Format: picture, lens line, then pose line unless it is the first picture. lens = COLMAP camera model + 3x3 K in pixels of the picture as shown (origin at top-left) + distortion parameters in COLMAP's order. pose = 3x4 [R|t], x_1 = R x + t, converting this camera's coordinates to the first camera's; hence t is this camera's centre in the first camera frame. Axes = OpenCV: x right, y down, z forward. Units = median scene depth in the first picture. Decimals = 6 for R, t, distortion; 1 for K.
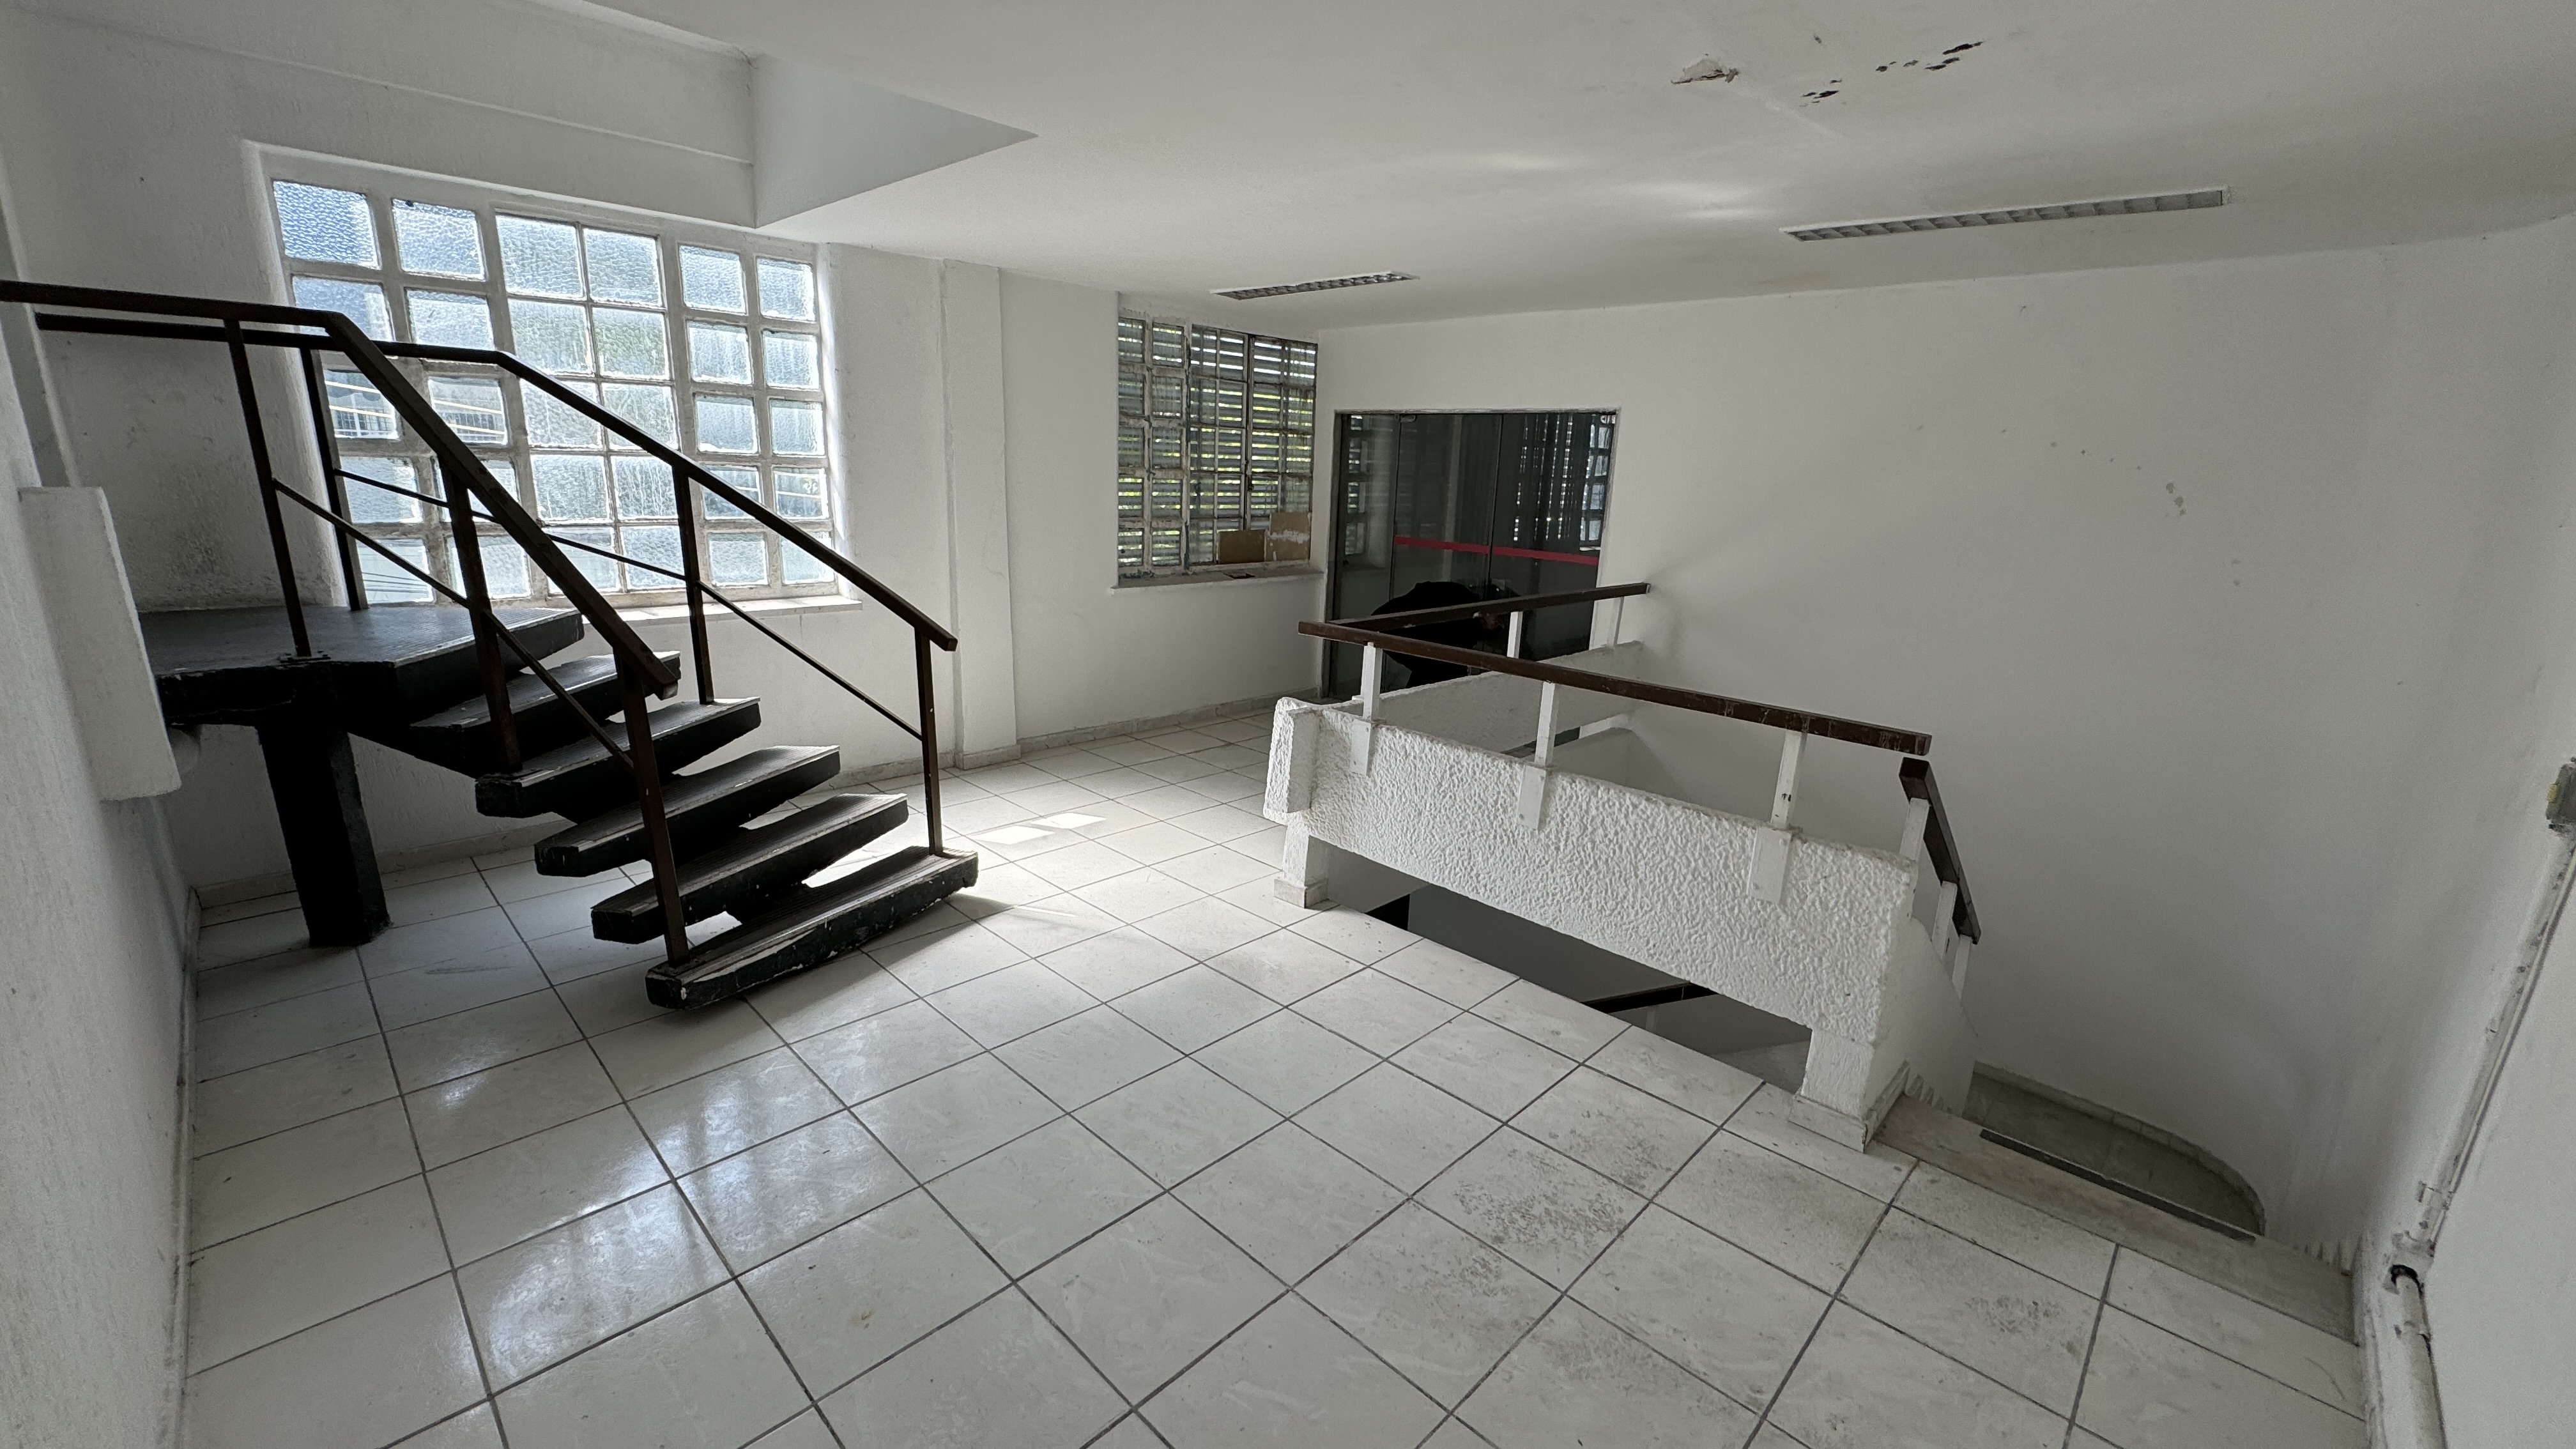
lens RADIAL K [[1027.1, 0, 1290.6], [0, 1027.1, 722.2], [0, 0, 1]] dist [-0.000140, 0.000019]
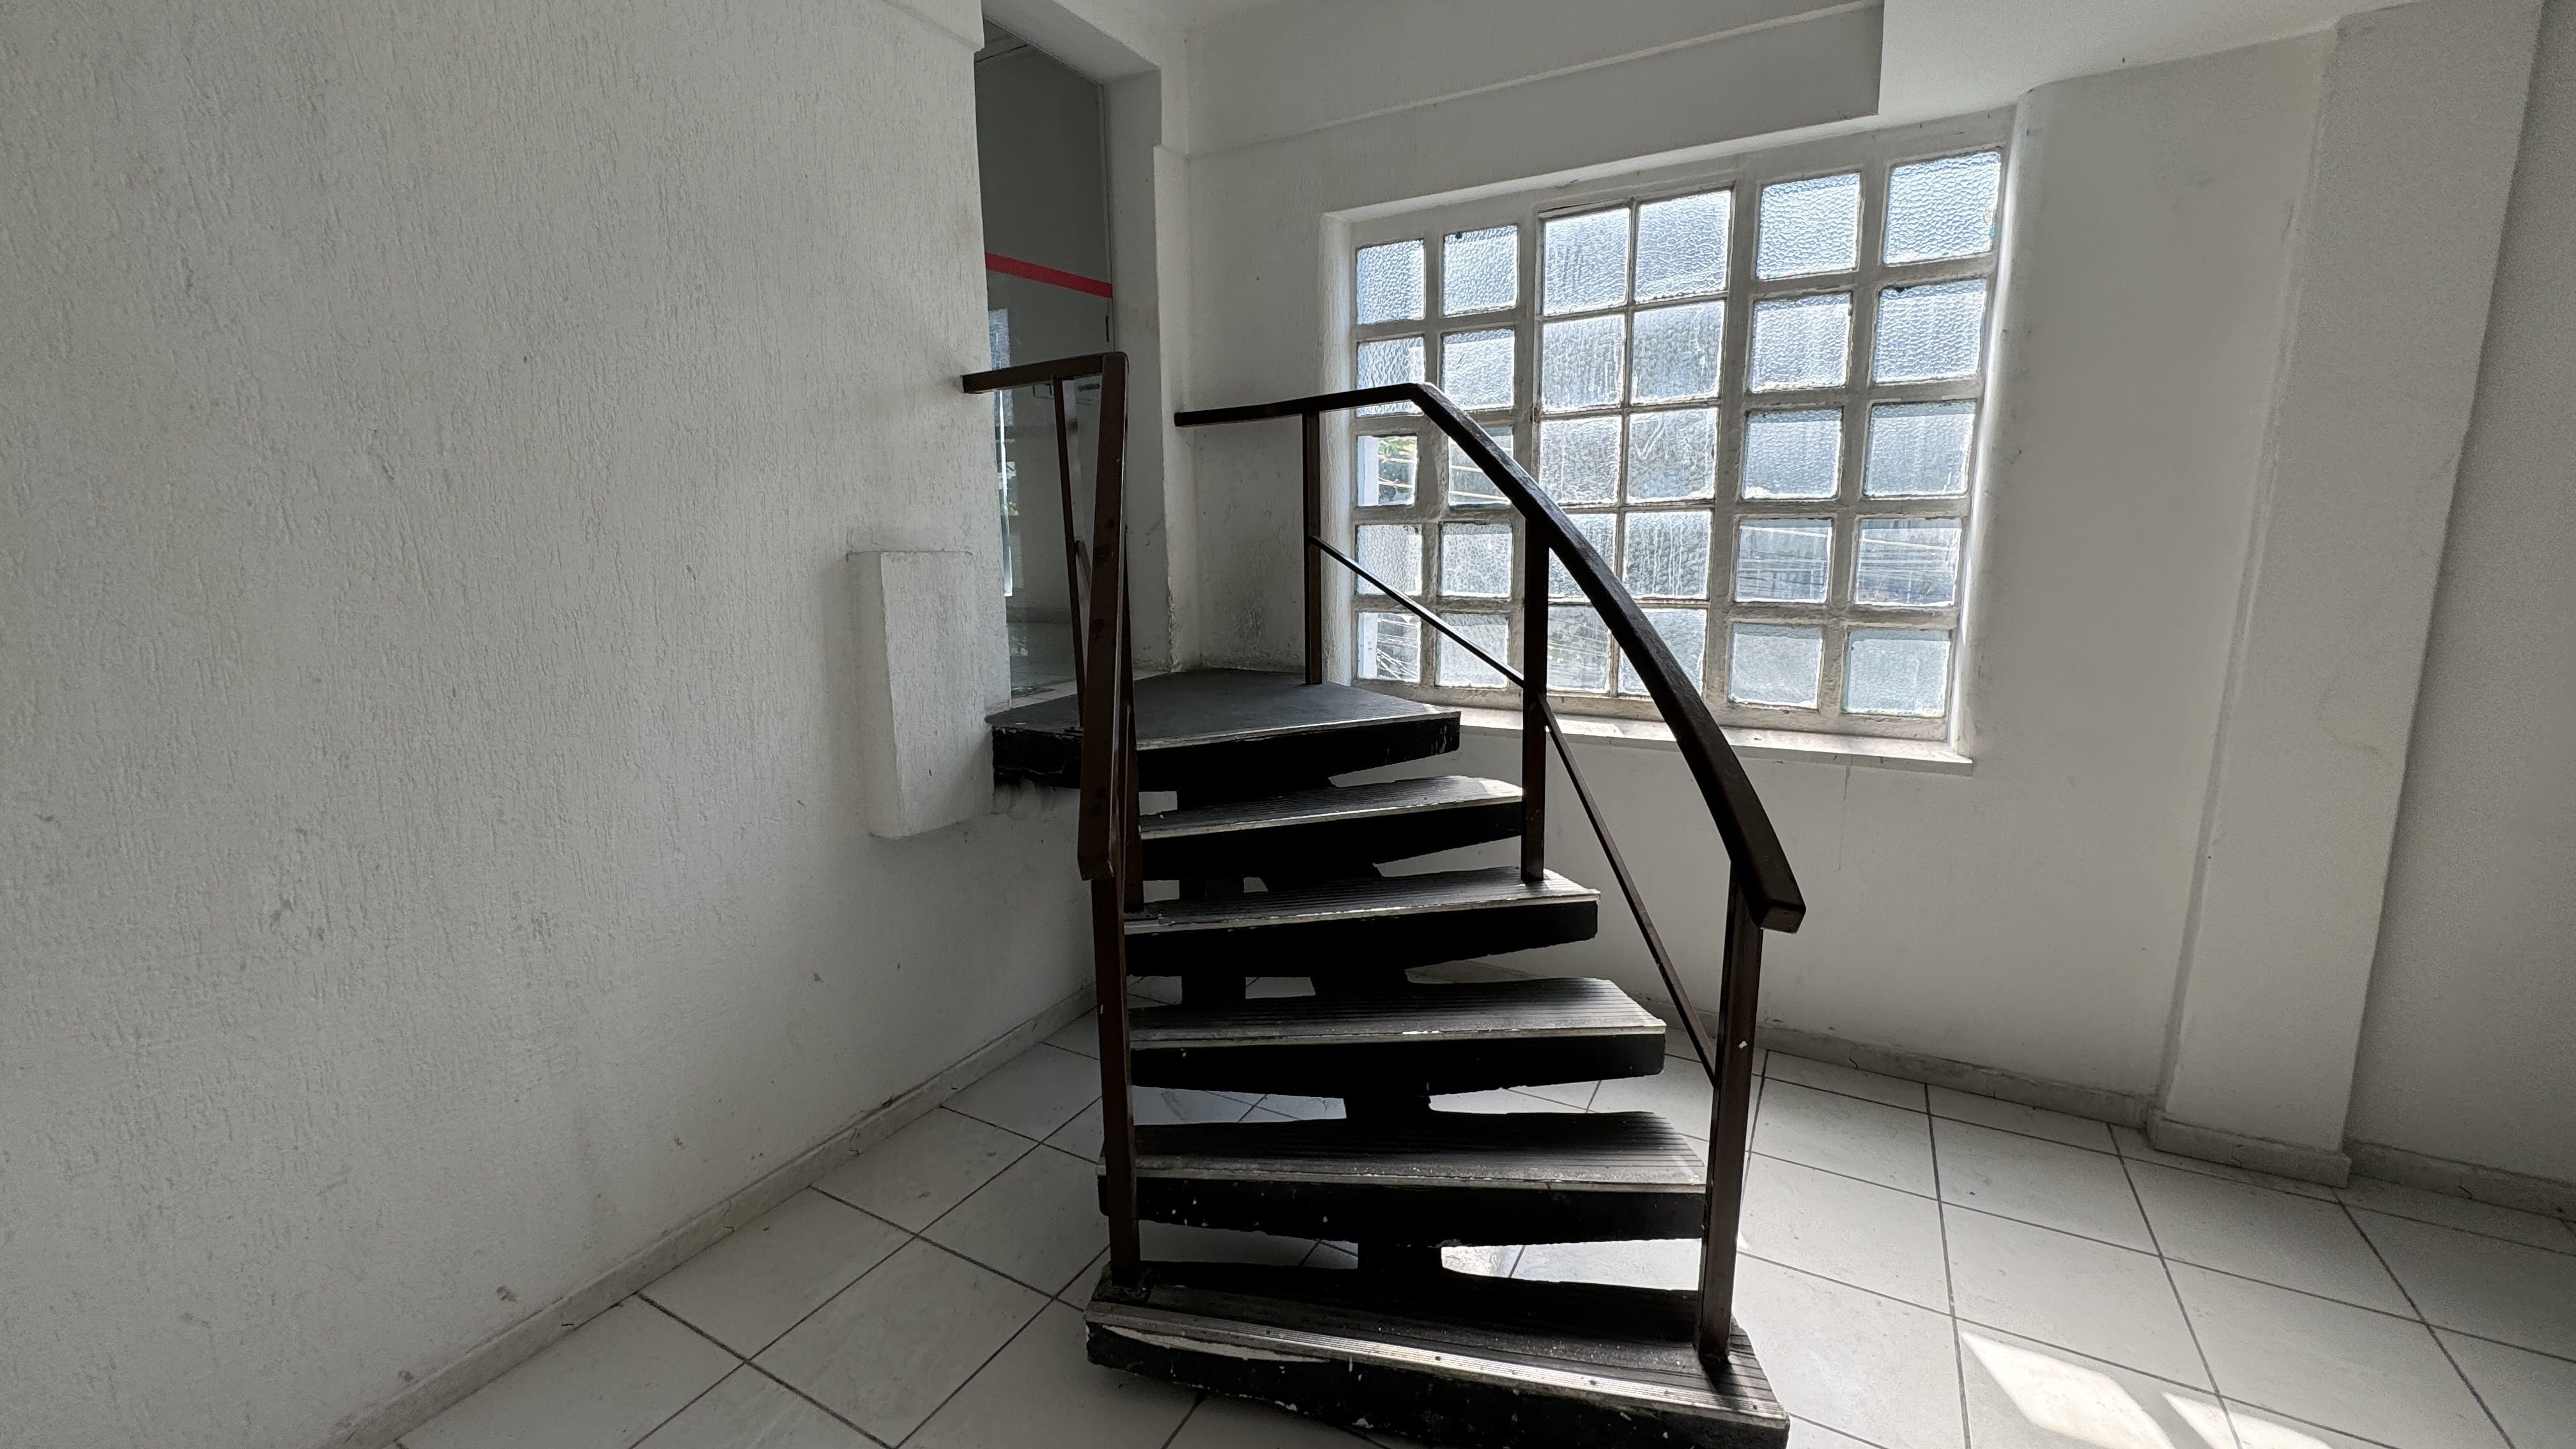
lens RADIAL K [[1027.1, 0, 1290.6], [0, 1027.1, 722.2], [0, 0, 1]] dist [-0.000140, 0.000019]
pose [[0.264712, 0.137138, -0.954527, -0.005575], [-0.212689, 0.973764, 0.080918, -0.122096], [0.940580, 0.181597, 0.286934, 0.592459]]
